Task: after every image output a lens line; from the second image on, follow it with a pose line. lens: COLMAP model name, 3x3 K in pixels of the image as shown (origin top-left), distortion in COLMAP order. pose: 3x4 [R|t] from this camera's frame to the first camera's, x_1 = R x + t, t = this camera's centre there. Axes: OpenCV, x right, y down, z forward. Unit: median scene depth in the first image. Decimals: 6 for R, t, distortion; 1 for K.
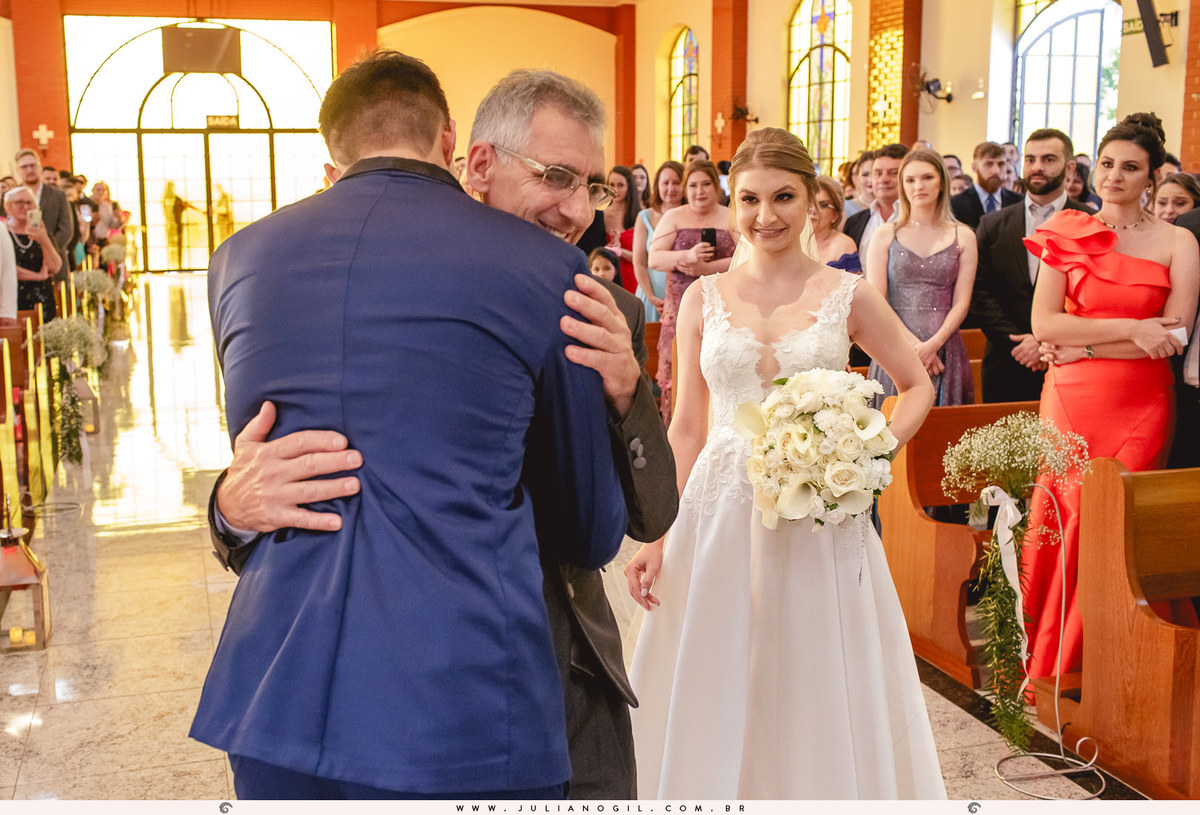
lens RADIAL K [[1263.3, 0, 620.1], [0, 1263.3, 406.9], [0, 0, 1]] dist [0.003605, 0.025753]
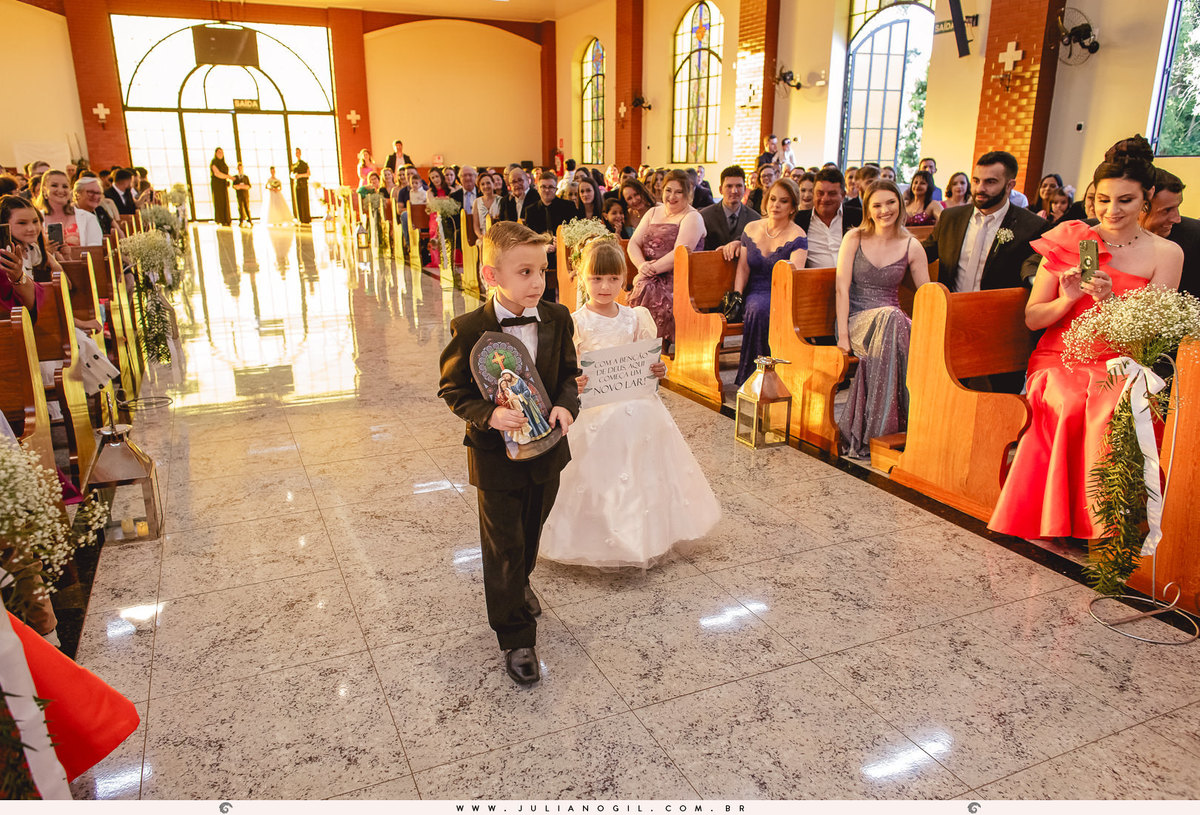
lens RADIAL K [[779.6, 0, 600.0], [0, 779.6, 407.5], [0, 0, 1]] dist [0.023351, -0.005679]
pose [[0.992159, -0.032874, 0.120580, -0.065410], [0.019742, 0.993898, 0.108523, 0.008139], [-0.123412, -0.105292, 0.986754, 0.127548]]
